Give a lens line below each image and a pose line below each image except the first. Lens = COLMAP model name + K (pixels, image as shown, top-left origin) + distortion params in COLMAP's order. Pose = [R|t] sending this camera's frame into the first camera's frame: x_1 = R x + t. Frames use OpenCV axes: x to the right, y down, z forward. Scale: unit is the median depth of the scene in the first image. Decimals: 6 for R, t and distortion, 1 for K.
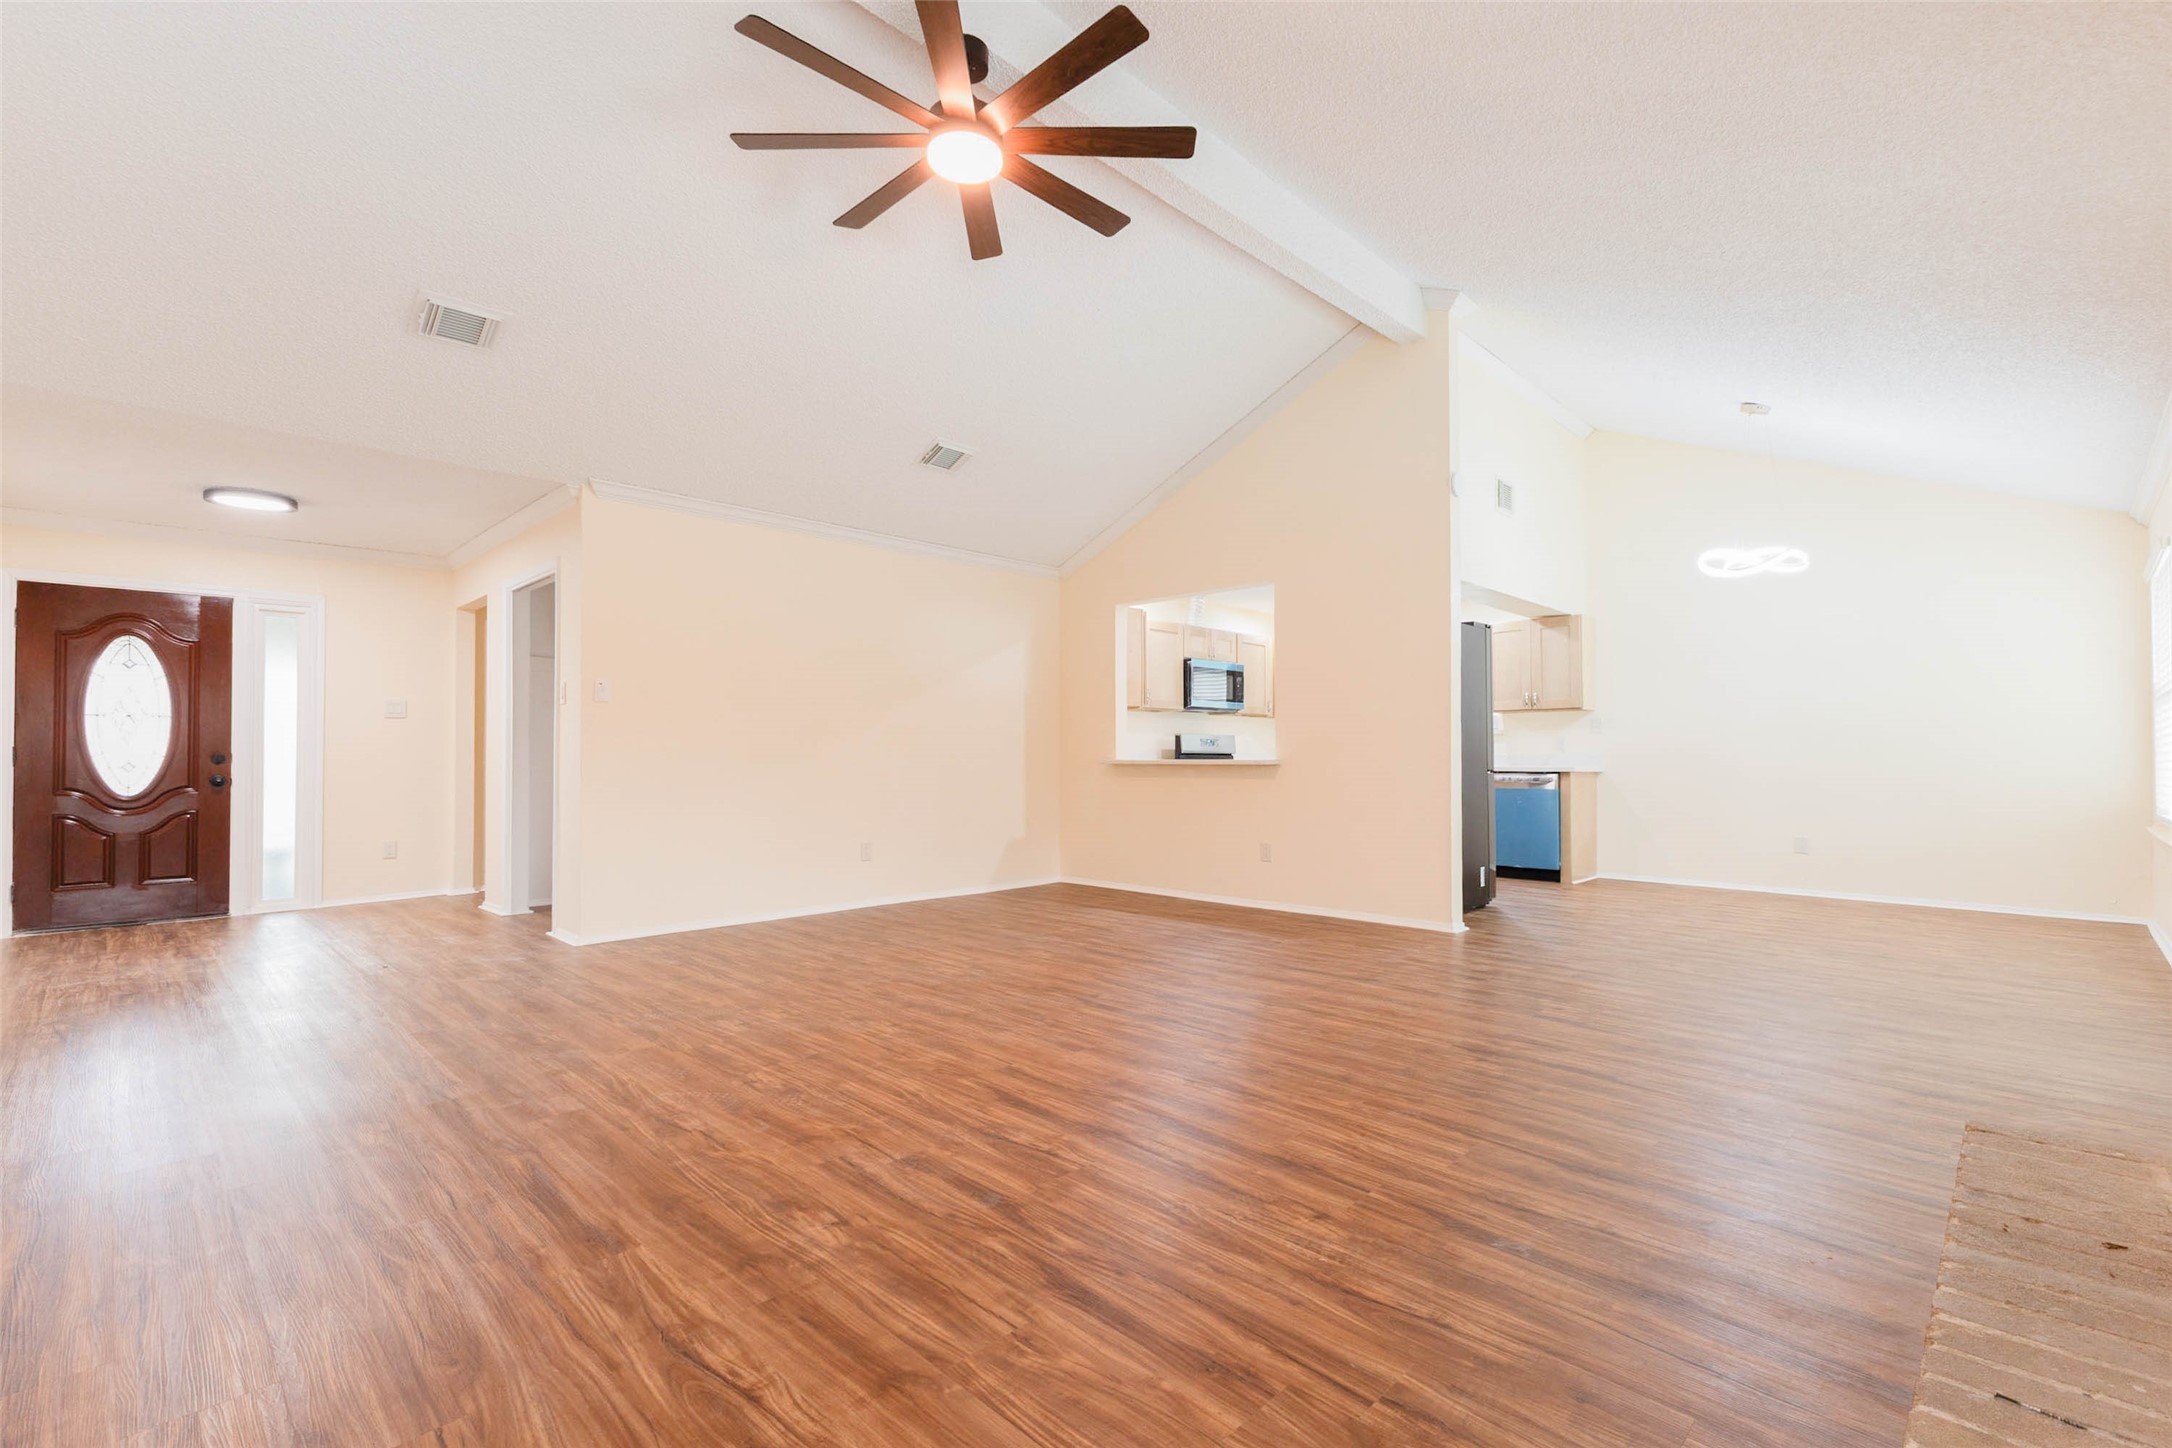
lens RADIAL K [[943.2, 0, 1091.9], [0, 943.2, 719.6], [0, 0, 1]] dist [0.014859, -0.000666]
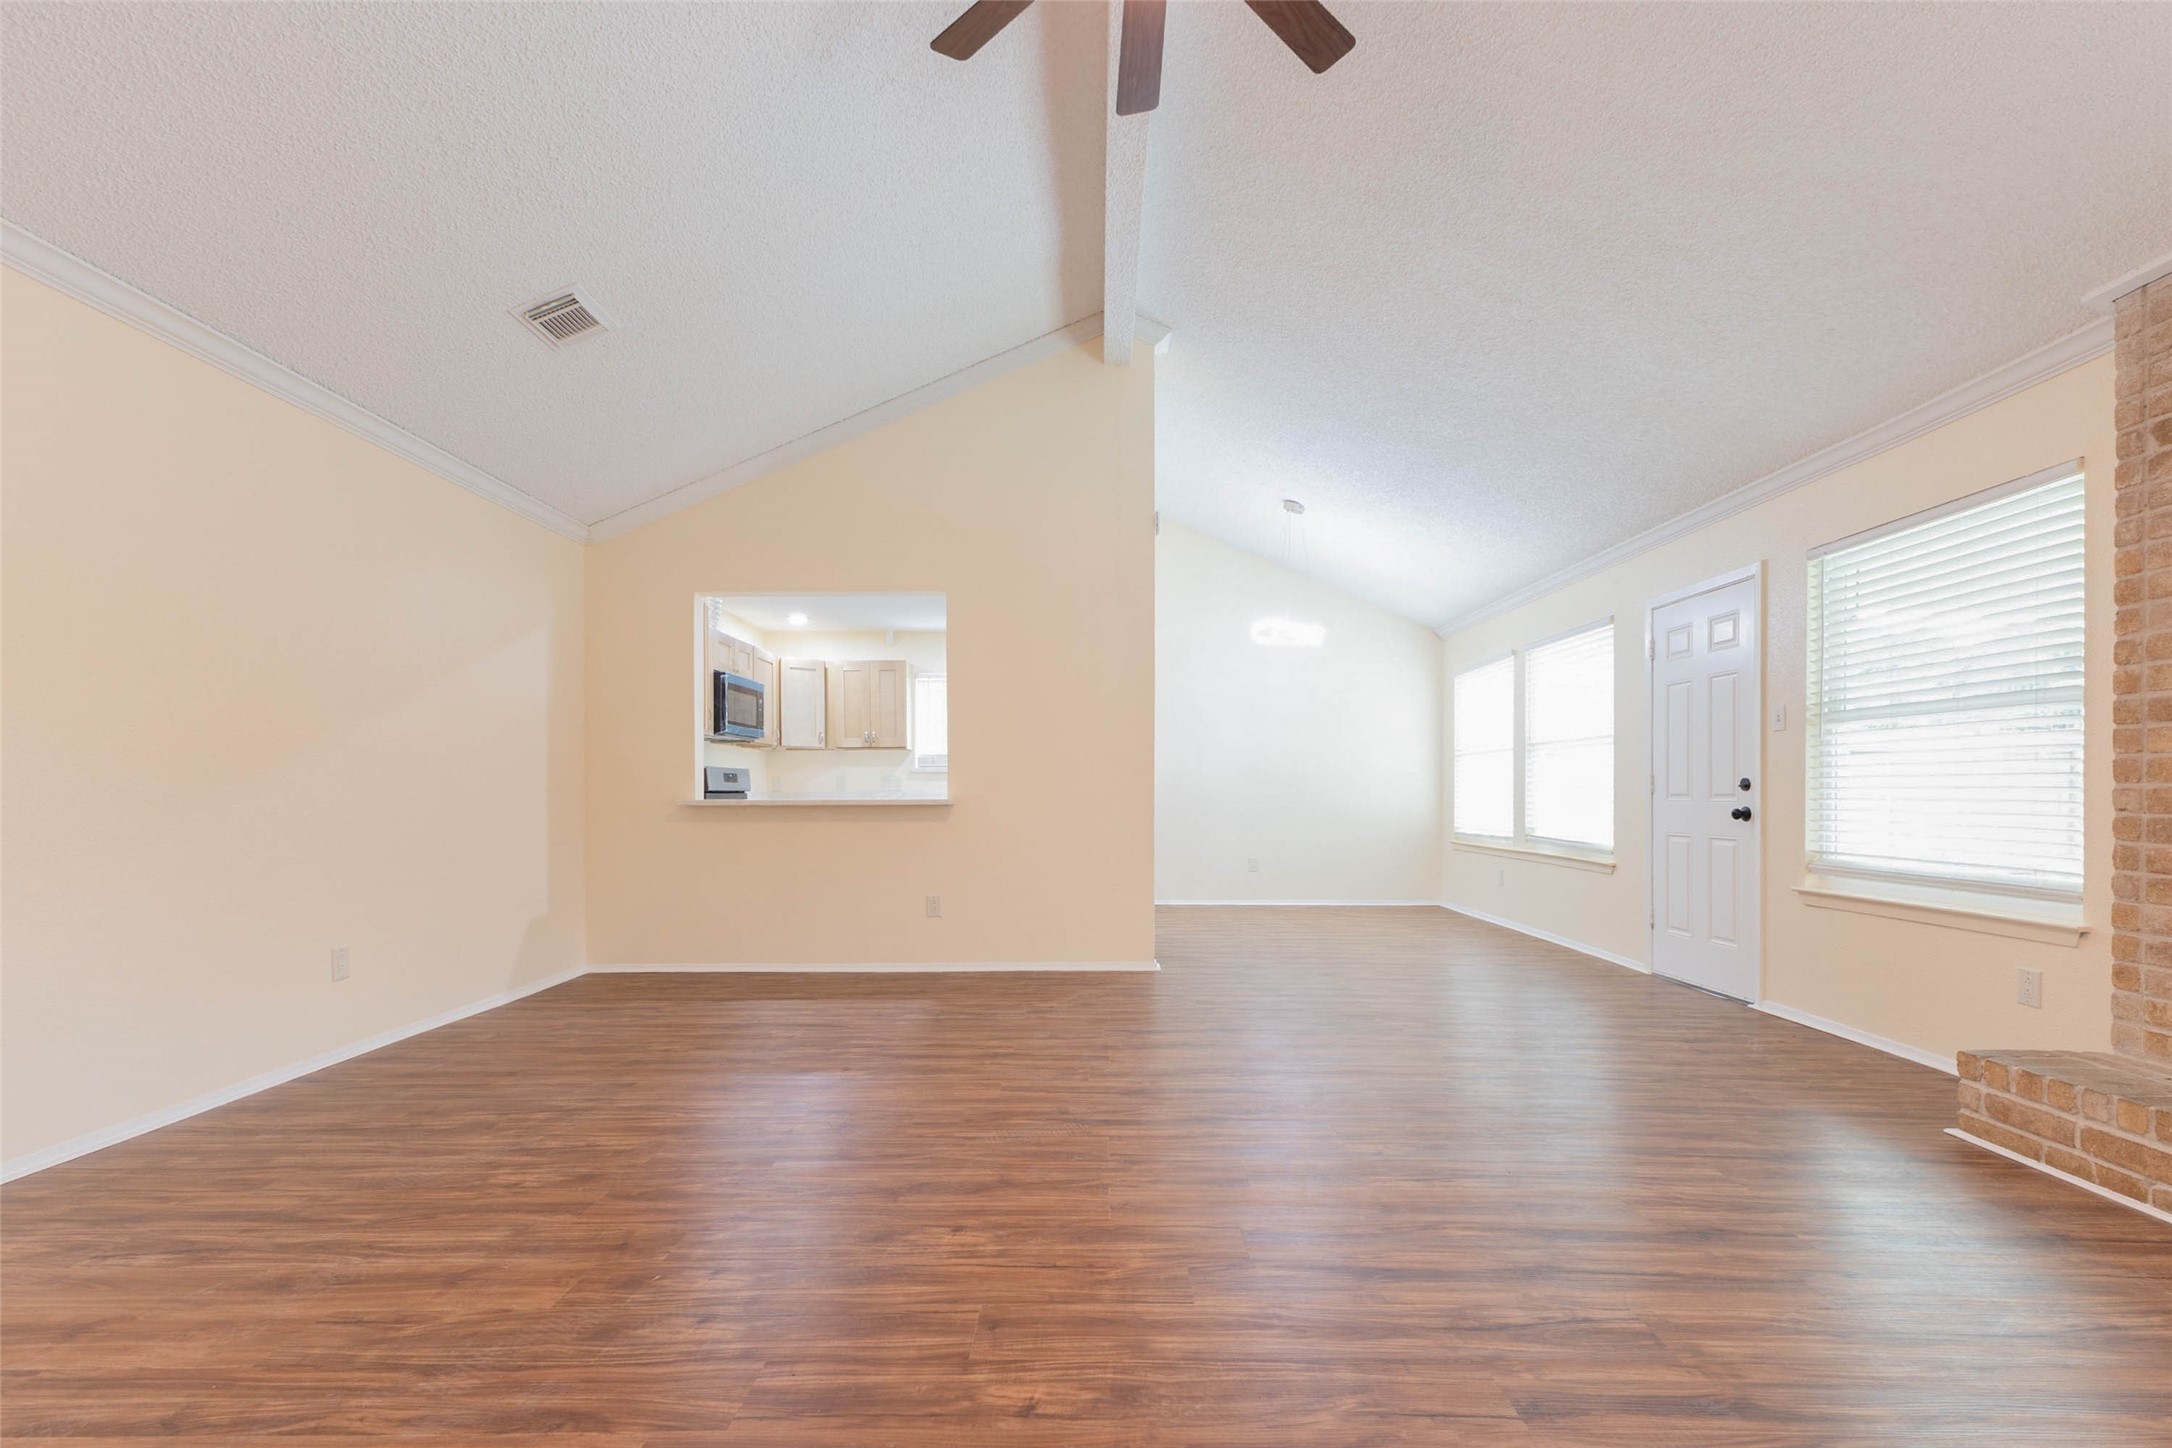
lens RADIAL K [[962.1, 0, 1066.5], [0, 962.1, 792.4], [0, 0, 1]] dist [0.017286, -0.000624]
pose [[0.721386, -0.000812, 0.692533, -0.586350], [-0.026627, 0.999227, 0.028908, 0.012023], [-0.692021, -0.039294, 0.720807, 0.485558]]
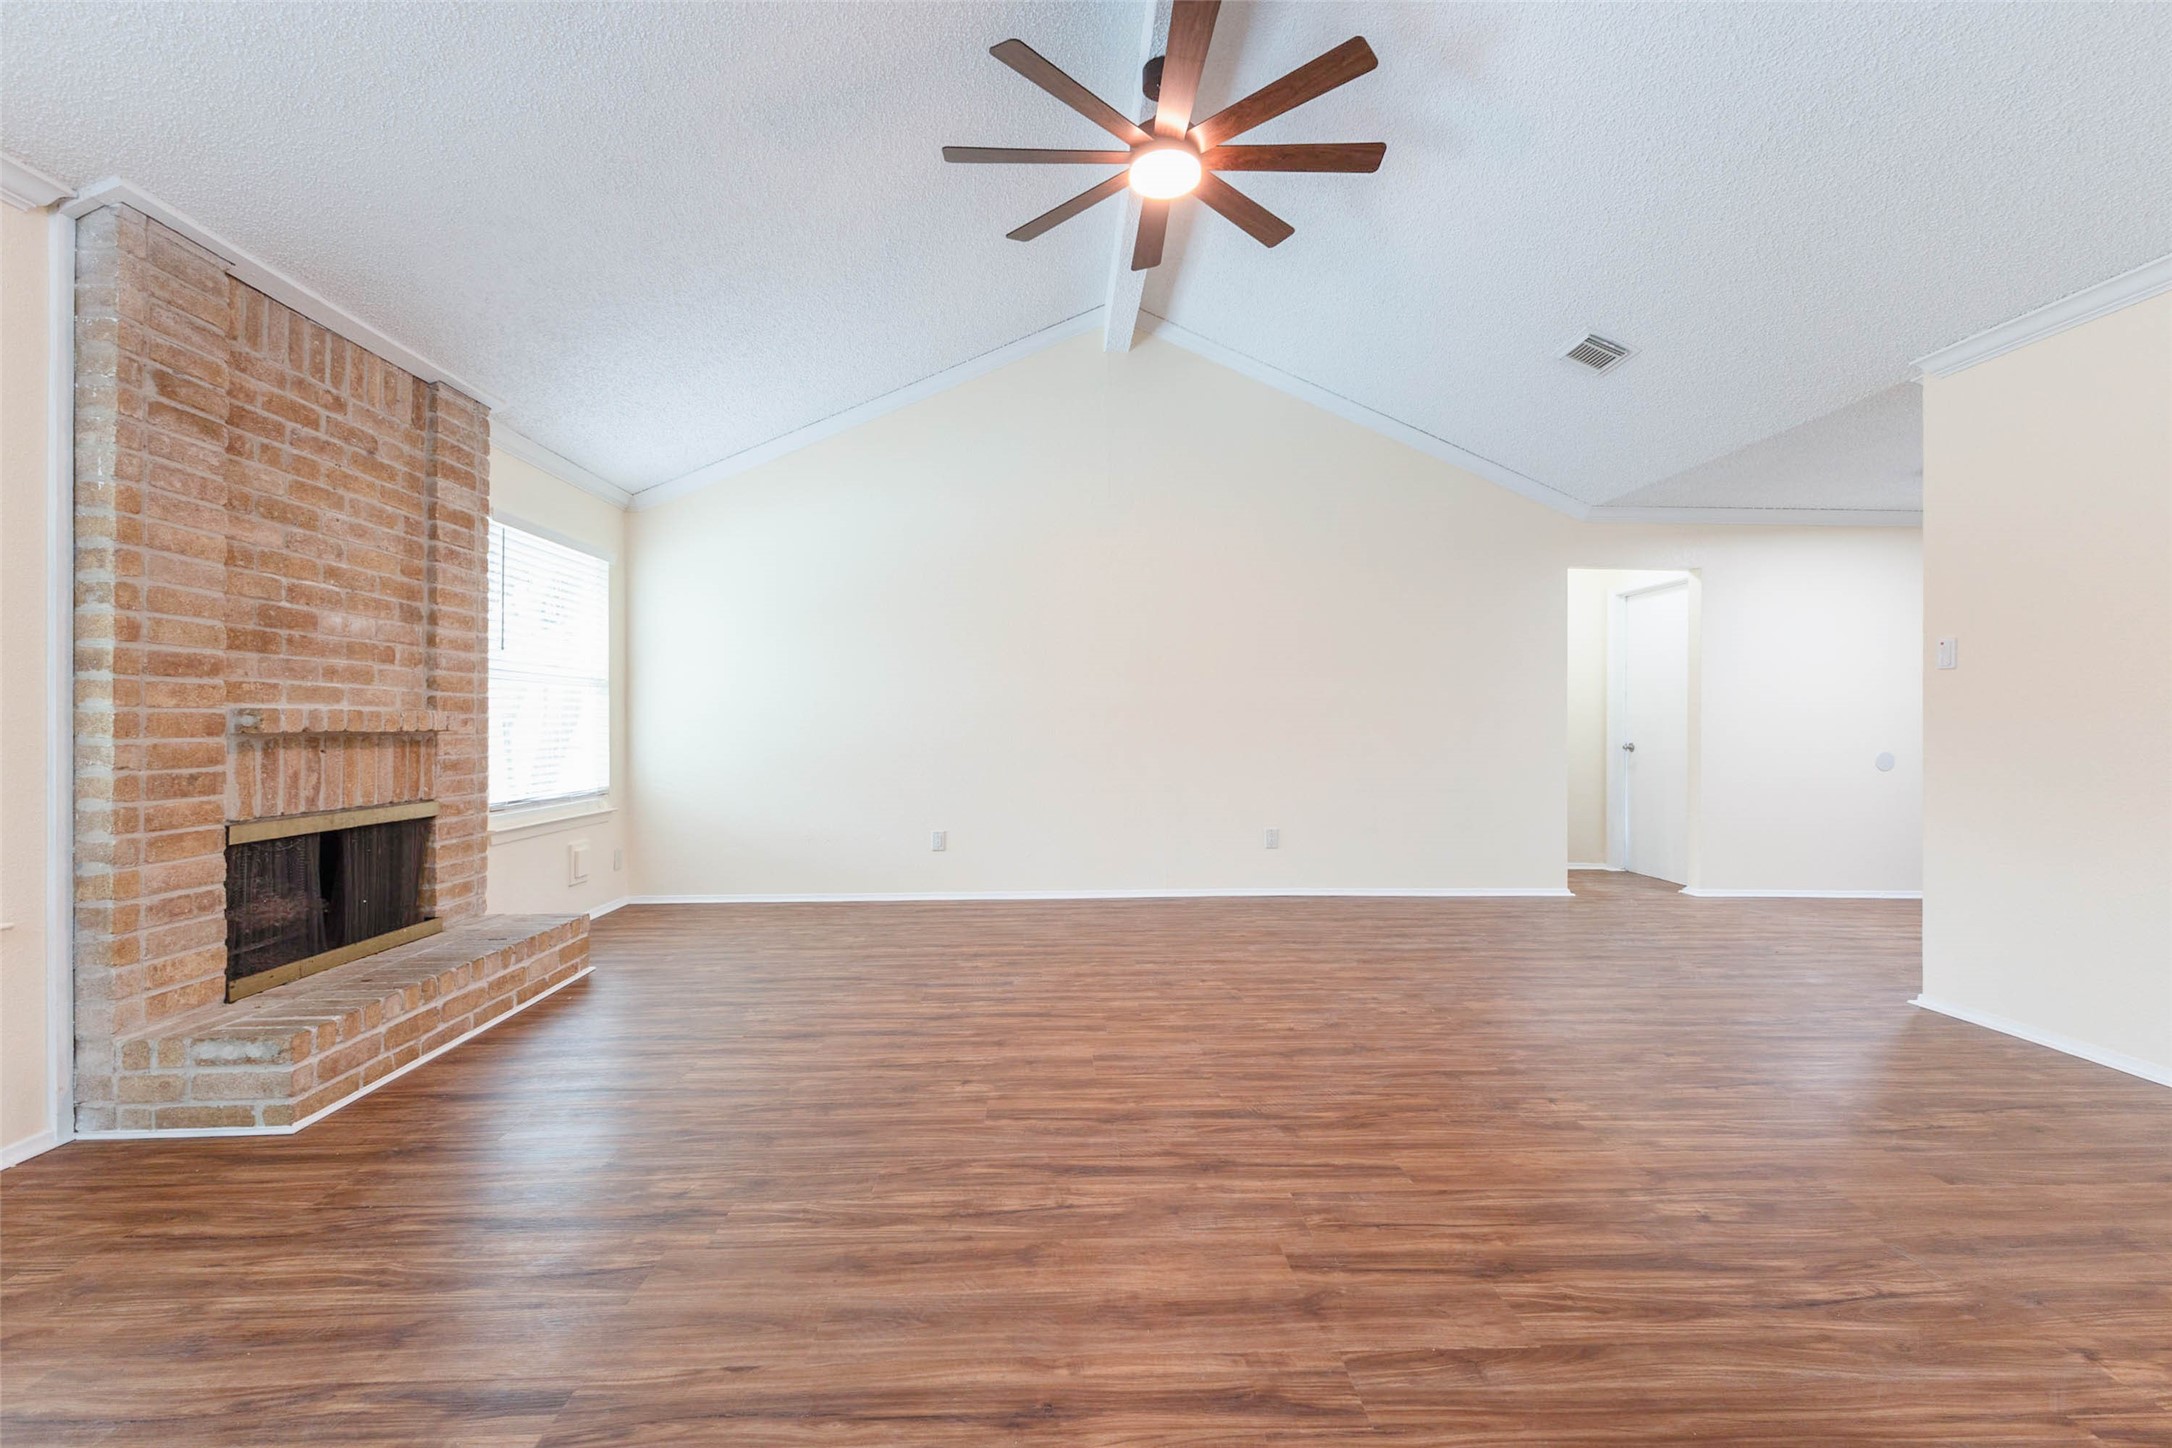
lens RADIAL K [[943.2, 0, 1091.9], [0, 943.2, 719.6], [0, 0, 1]] dist [0.014859, -0.000666]
pose [[-0.668938, -0.003187, -0.743311, 0.626659], [0.026954, 0.999229, -0.028542, 0.029833], [0.742829, -0.039128, -0.668337, 1.467501]]
